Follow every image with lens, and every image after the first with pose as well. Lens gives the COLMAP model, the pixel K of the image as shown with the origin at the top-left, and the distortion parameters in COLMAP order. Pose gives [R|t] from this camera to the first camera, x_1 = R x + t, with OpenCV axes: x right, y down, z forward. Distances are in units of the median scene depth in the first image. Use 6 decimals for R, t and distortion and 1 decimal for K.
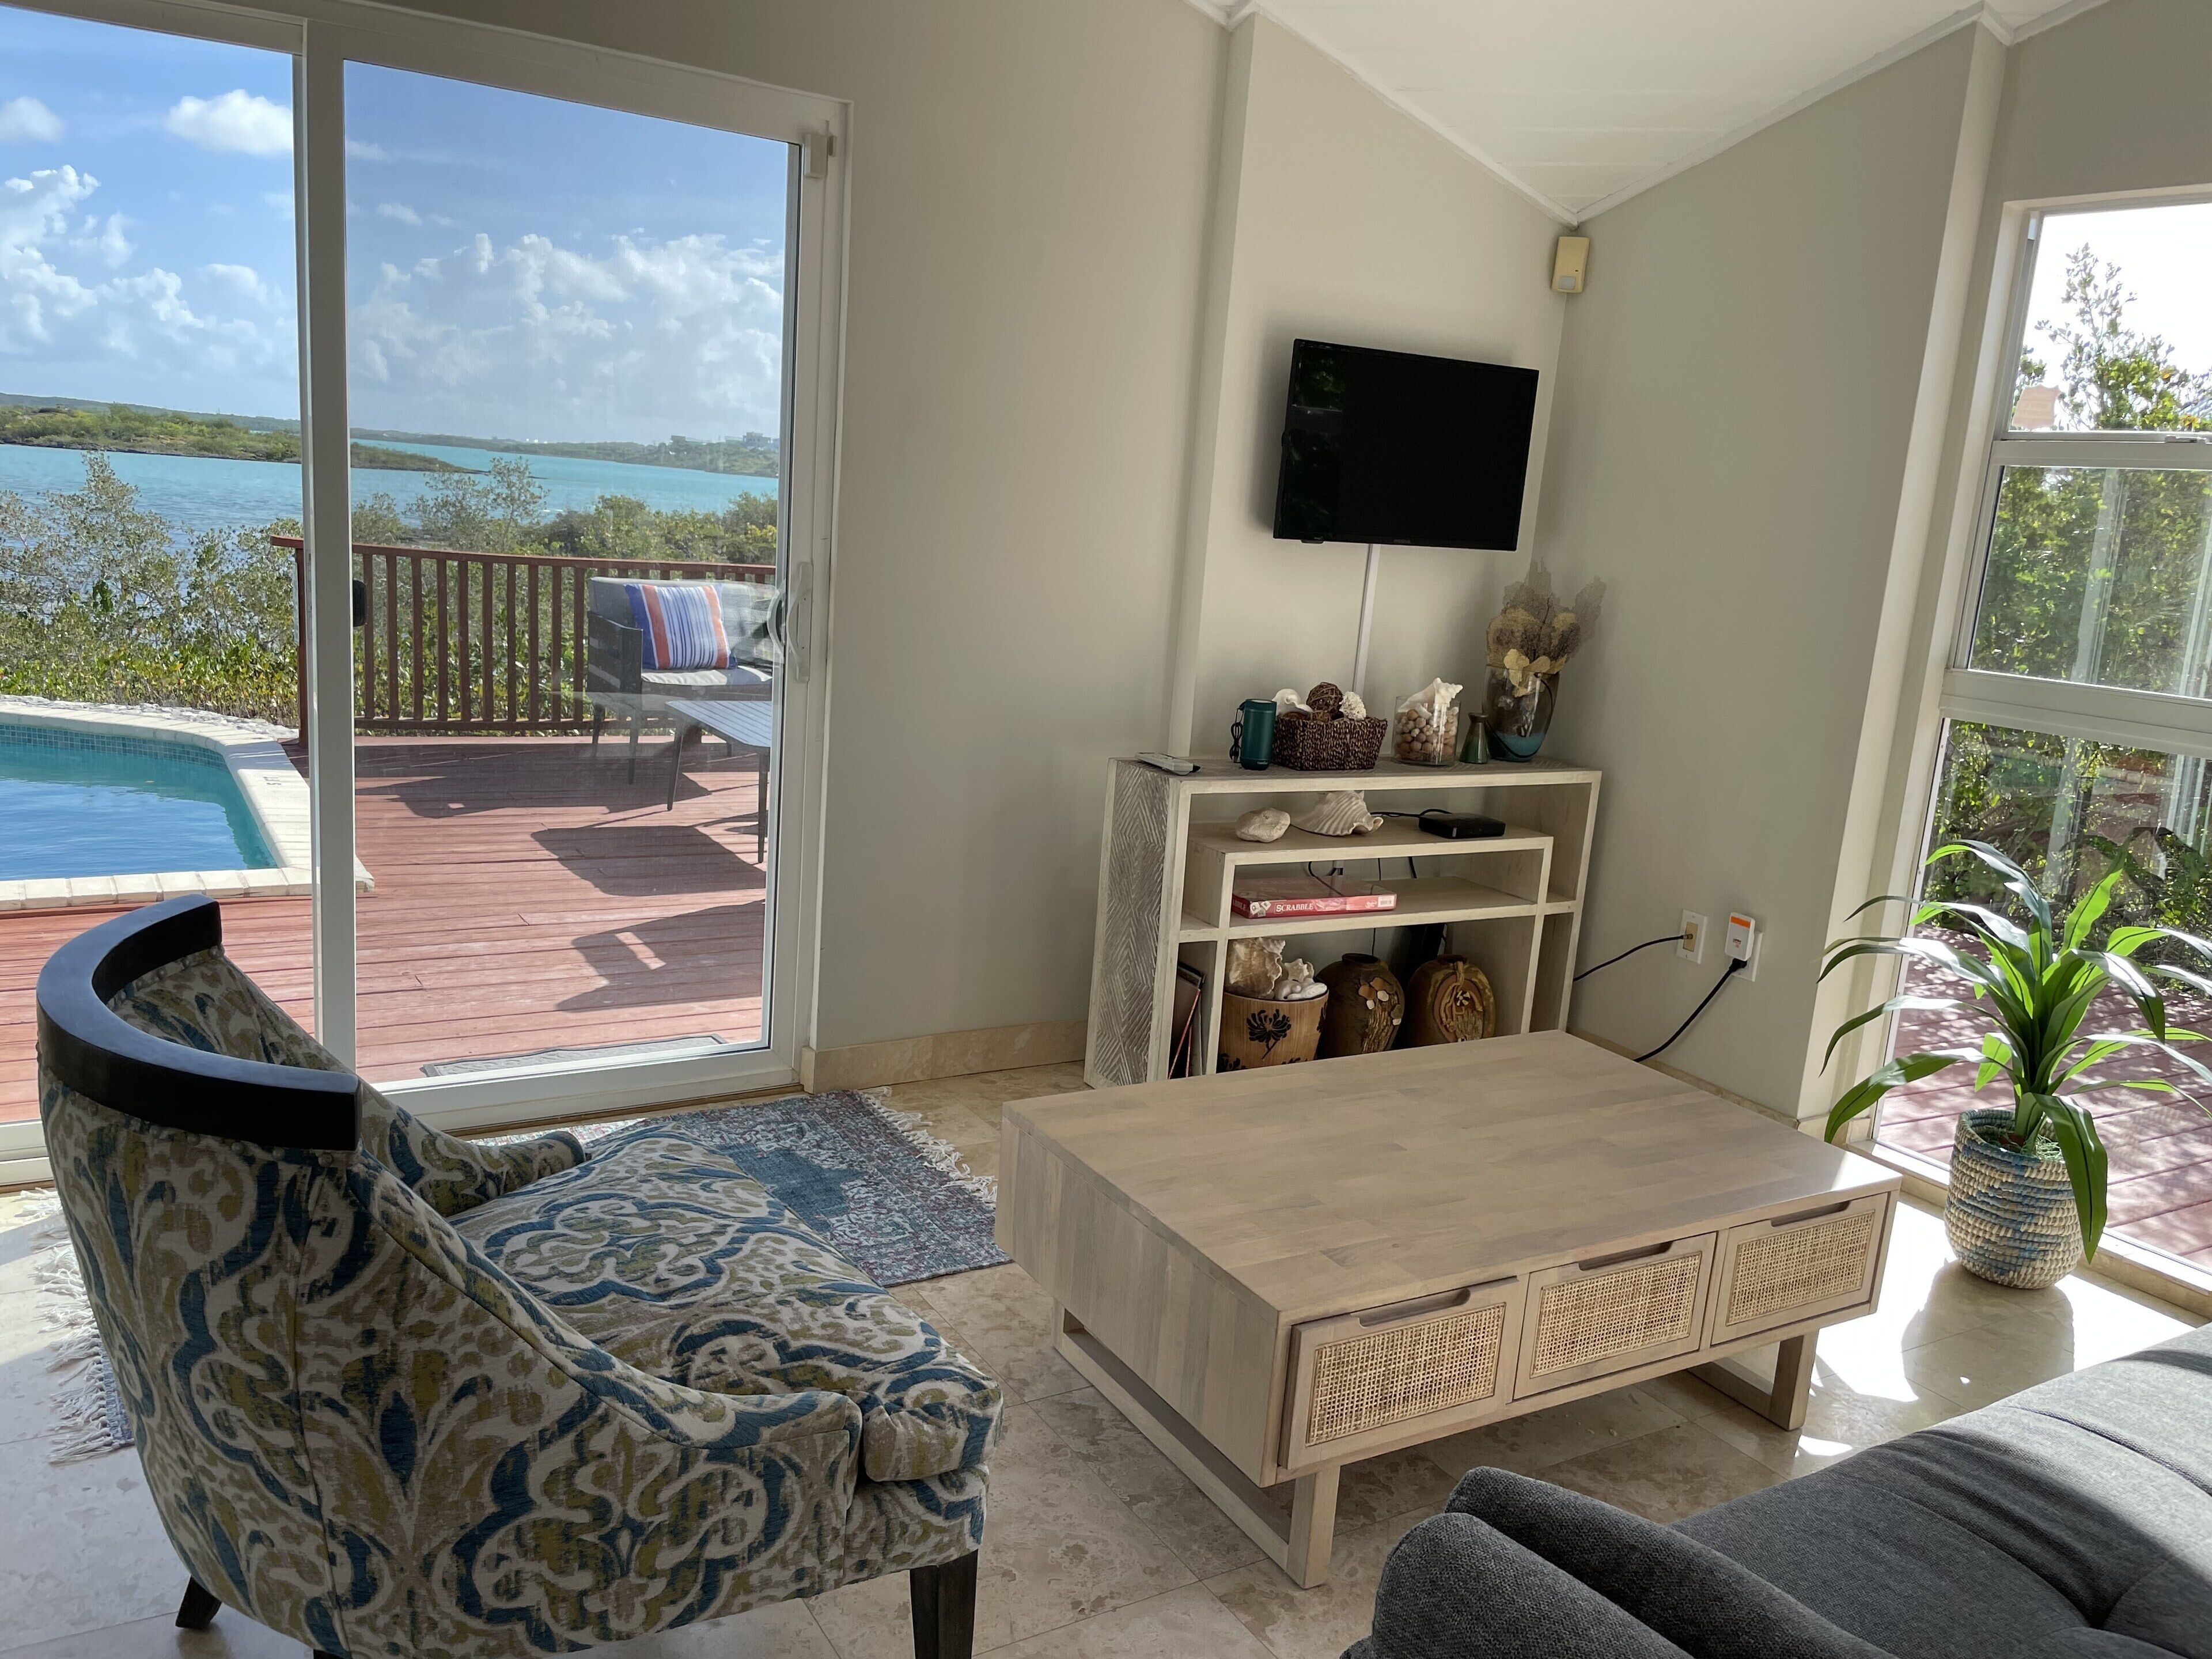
lens RADIAL K [[1692.7, 0, 1154.6], [0, 1692.7, 852.2], [0, 0, 1]] dist [0.069667, -0.103770]
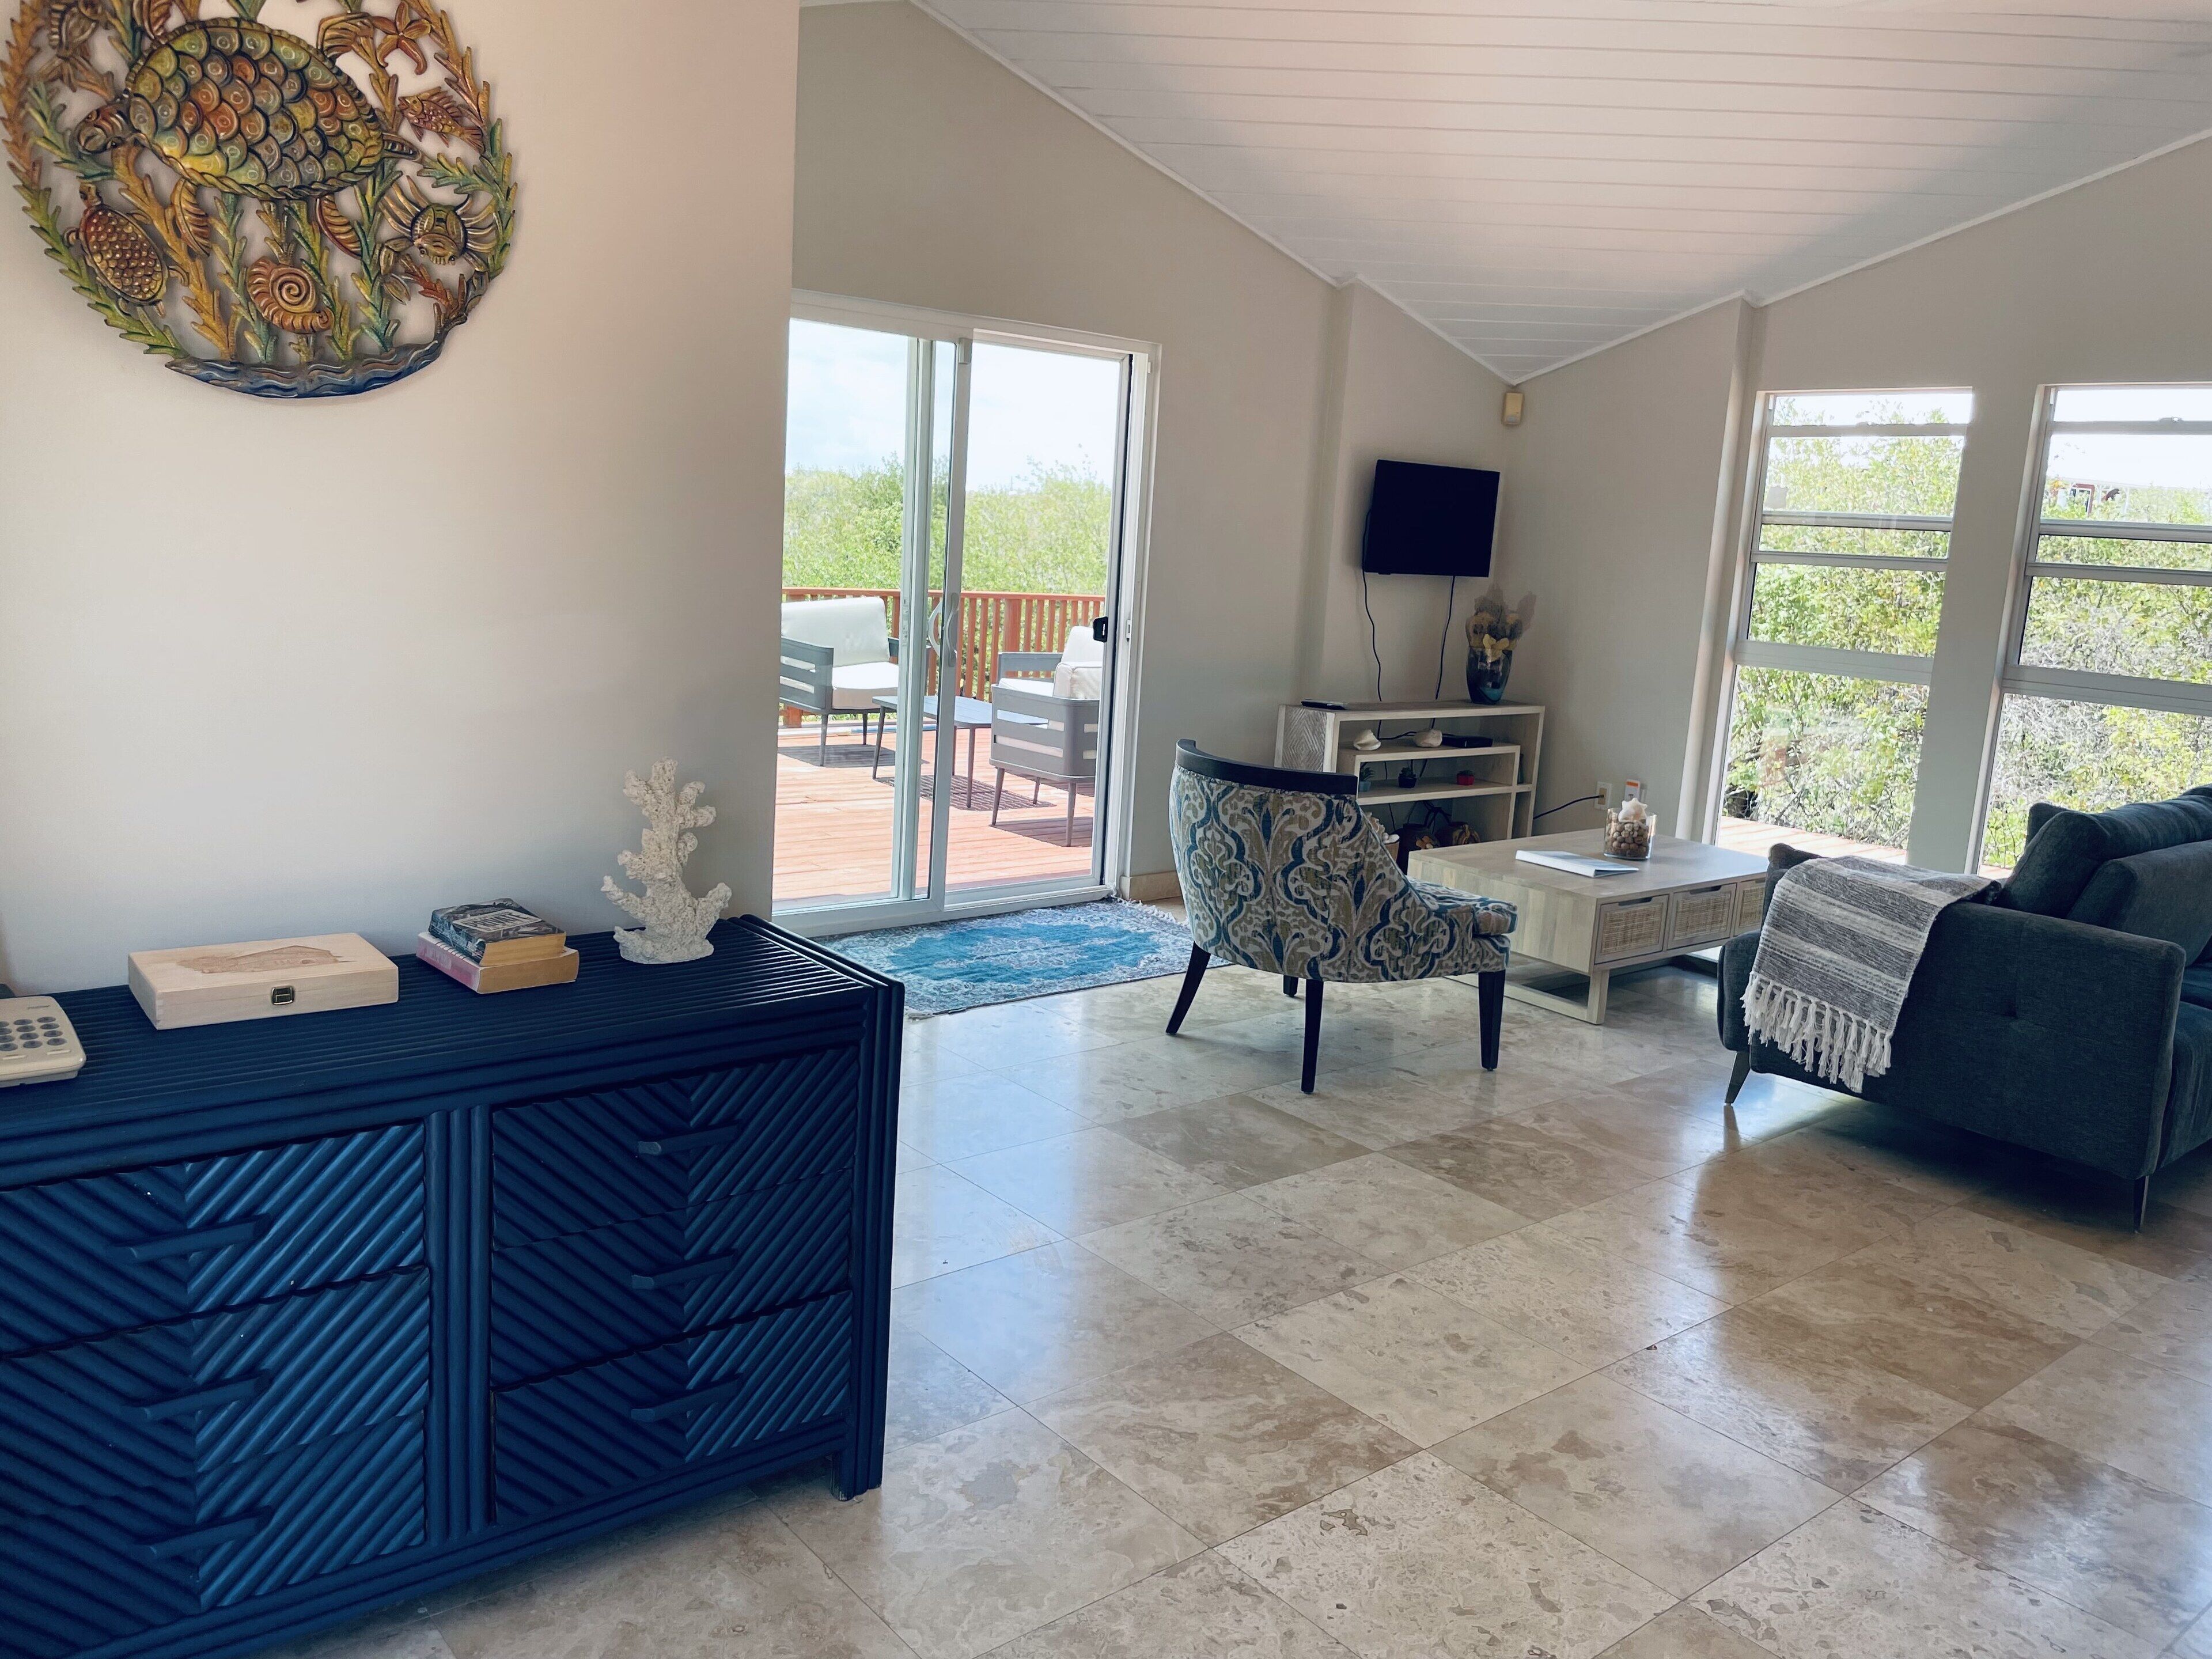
lens RADIAL K [[1692.7, 0, 1110.4], [0, 1692.7, 811.9], [0, 0, 1]] dist [0.069667, -0.103770]
pose [[0.992830, -0.036691, 0.113762, -0.386881], [0.039188, 0.999036, -0.019793, 0.079611], [-0.112926, 0.024109, 0.993311, -0.666113]]
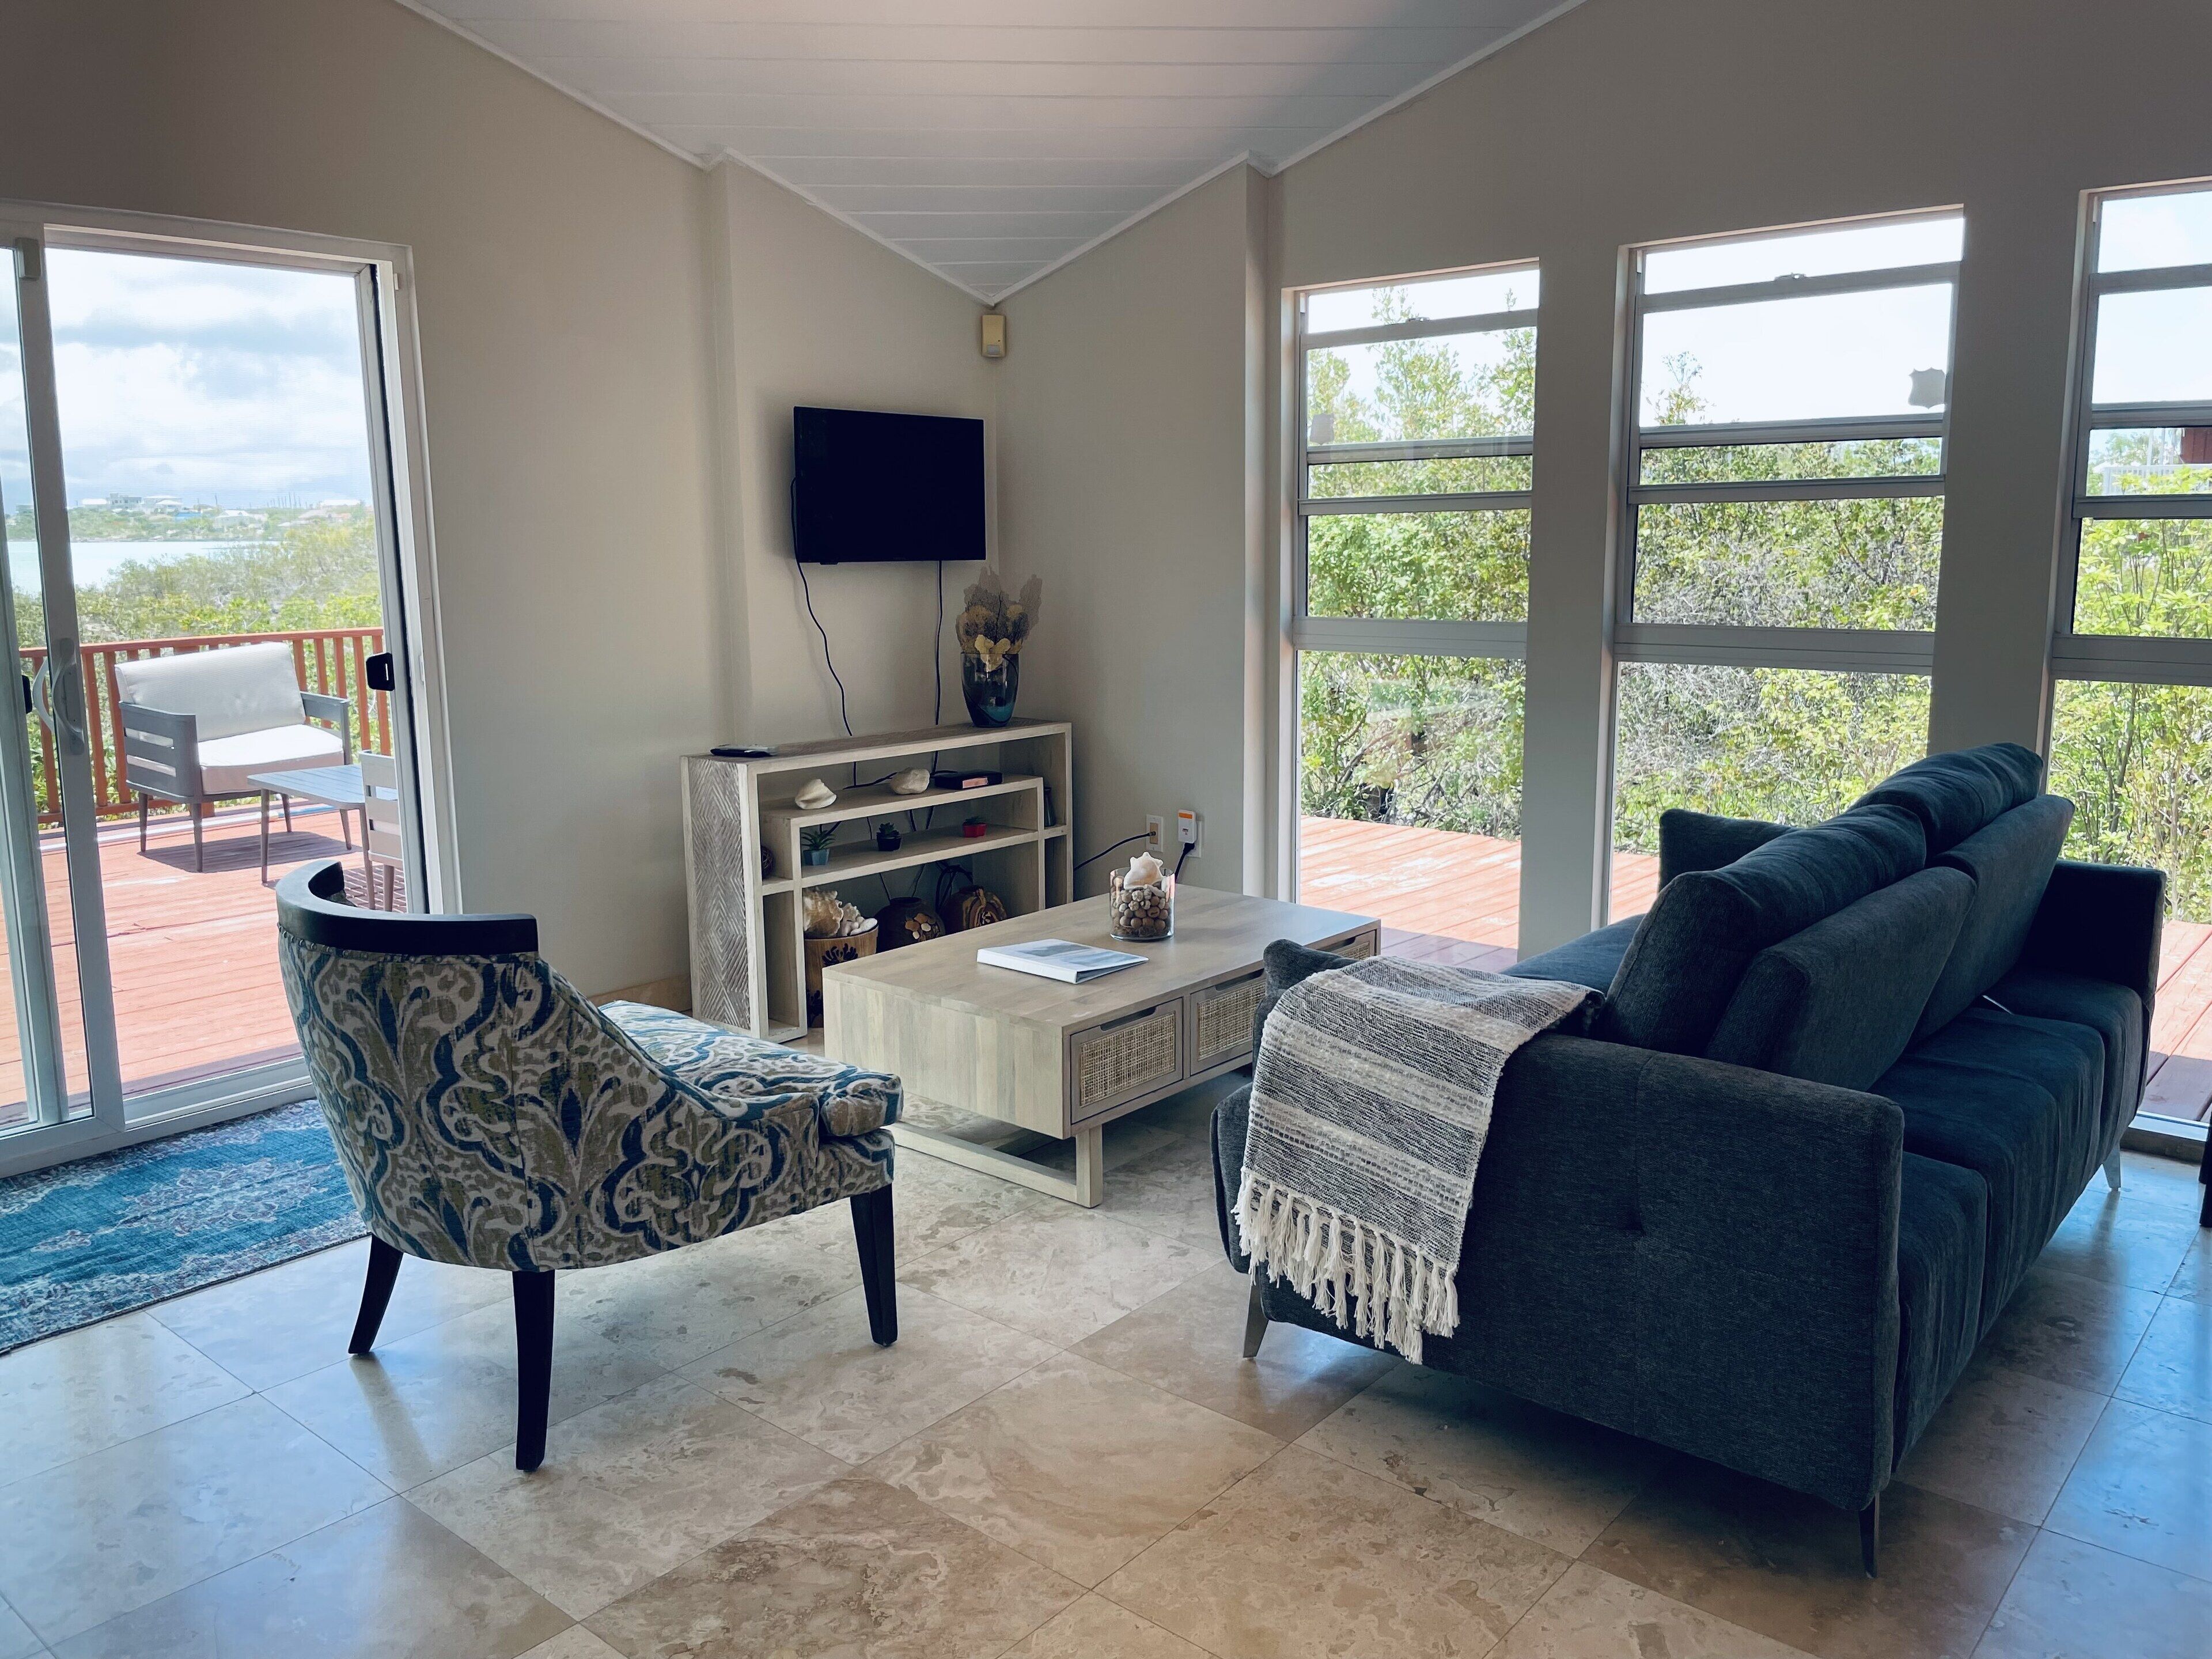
lens RADIAL K [[1692.7, 0, 1115.6], [0, 1692.7, 817.5], [0, 0, 1]] dist [0.069667, -0.103770]
pose [[0.953209, -0.132279, 0.271838, -0.066880], [0.138821, 0.990305, -0.004887, 0.037422], [-0.268556, 0.042395, 0.962331, -0.252904]]
